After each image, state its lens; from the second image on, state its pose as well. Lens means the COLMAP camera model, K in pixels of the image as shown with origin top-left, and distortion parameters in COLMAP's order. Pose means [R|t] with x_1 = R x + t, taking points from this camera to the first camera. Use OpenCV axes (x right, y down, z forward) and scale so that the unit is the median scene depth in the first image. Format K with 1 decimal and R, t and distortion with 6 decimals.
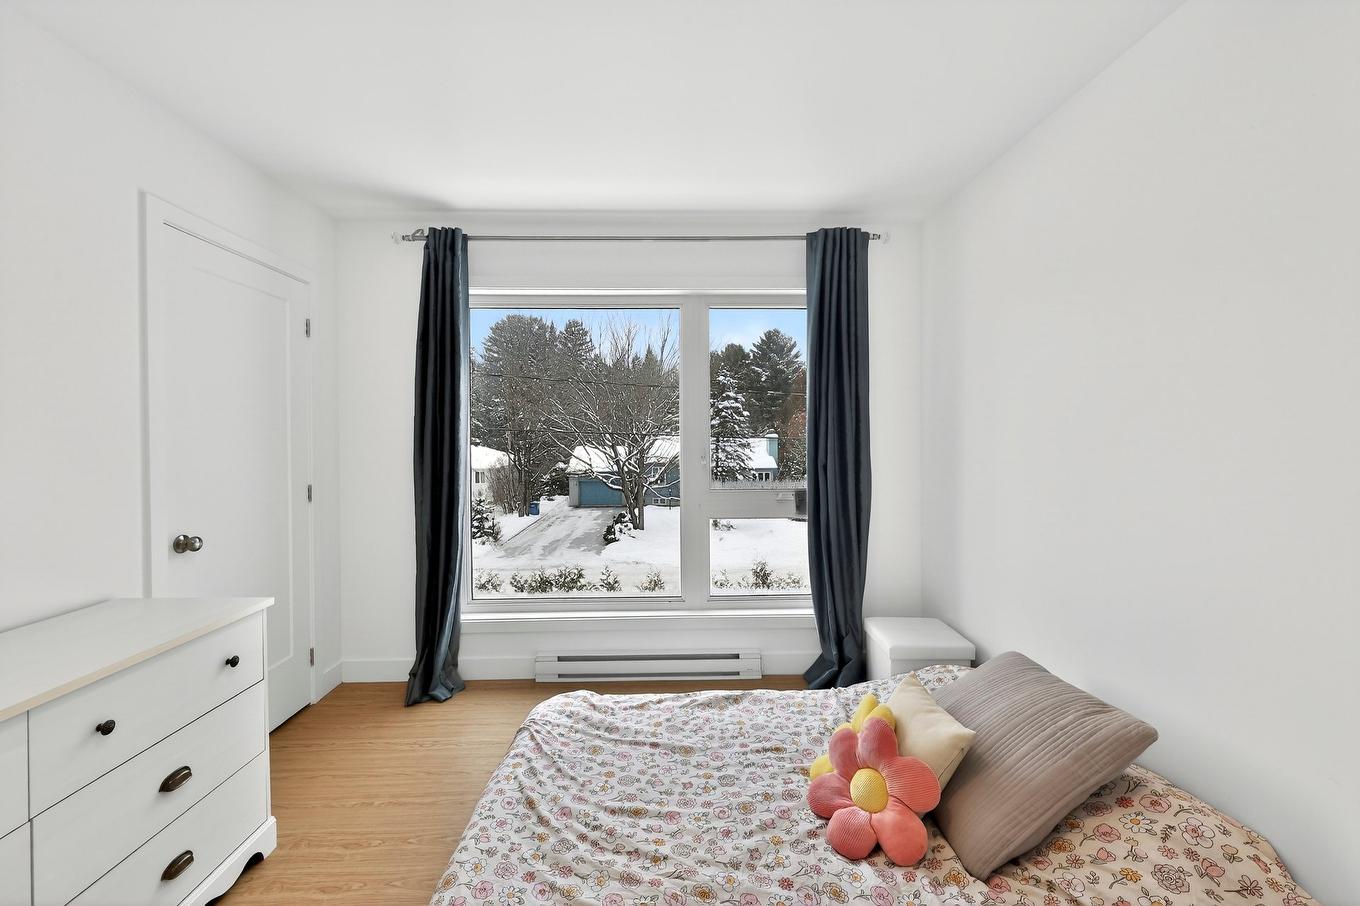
lens RADIAL K [[556.4, 0, 665.1], [0, 556.4, 430.9], [0, 0, 1]] dist [0.001958, -0.000296]
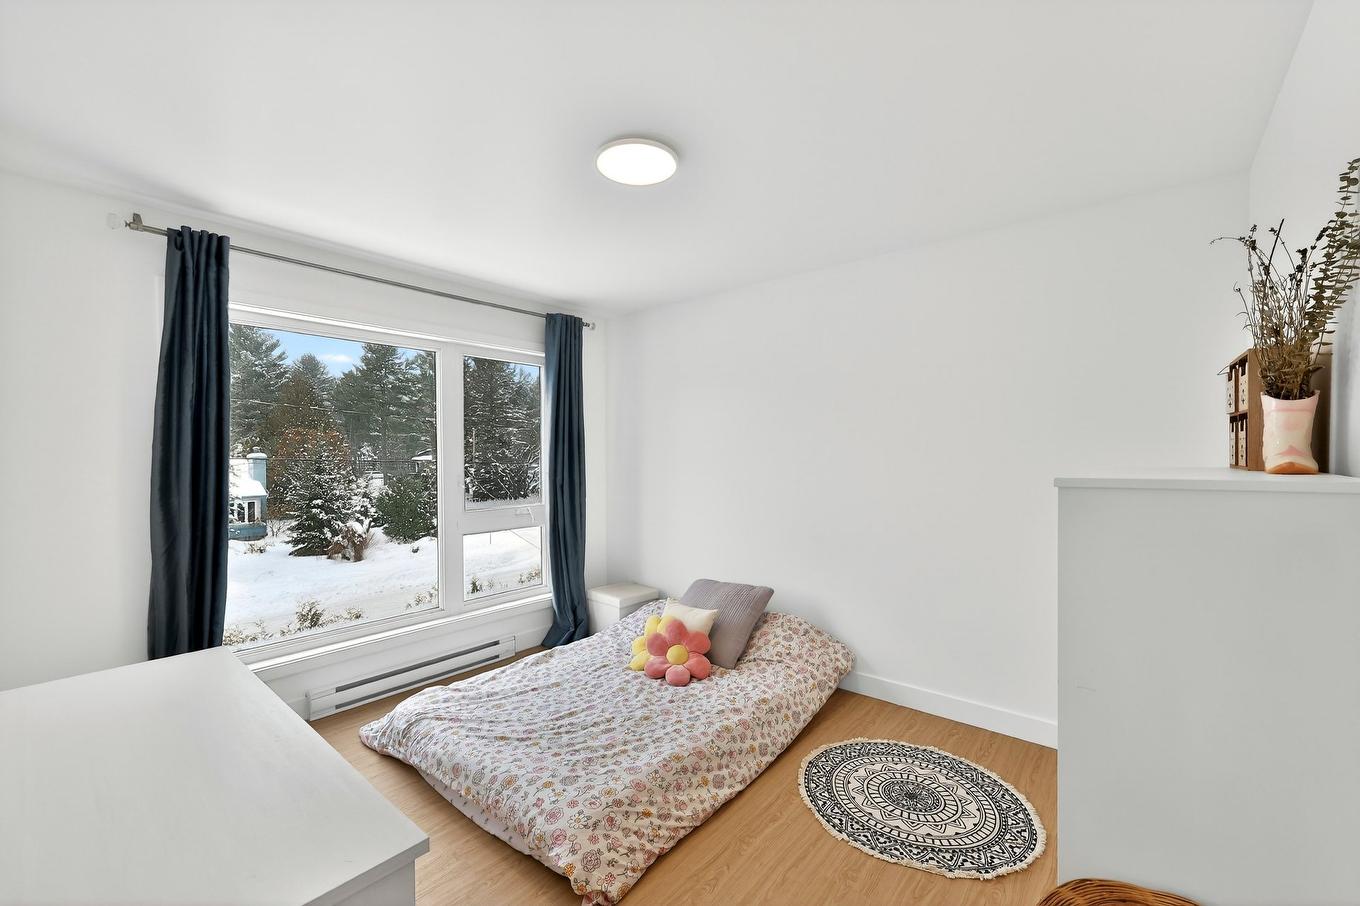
lens RADIAL K [[556.4, 0, 688.4], [0, 556.4, 453.4], [0, 0, 1]] dist [0.001958, -0.000296]
pose [[0.657339, 0.001890, 0.753593, -0.793542], [-0.005909, 0.999979, 0.002646, -0.034743], [-0.753572, -0.006193, 0.657336, -0.202924]]
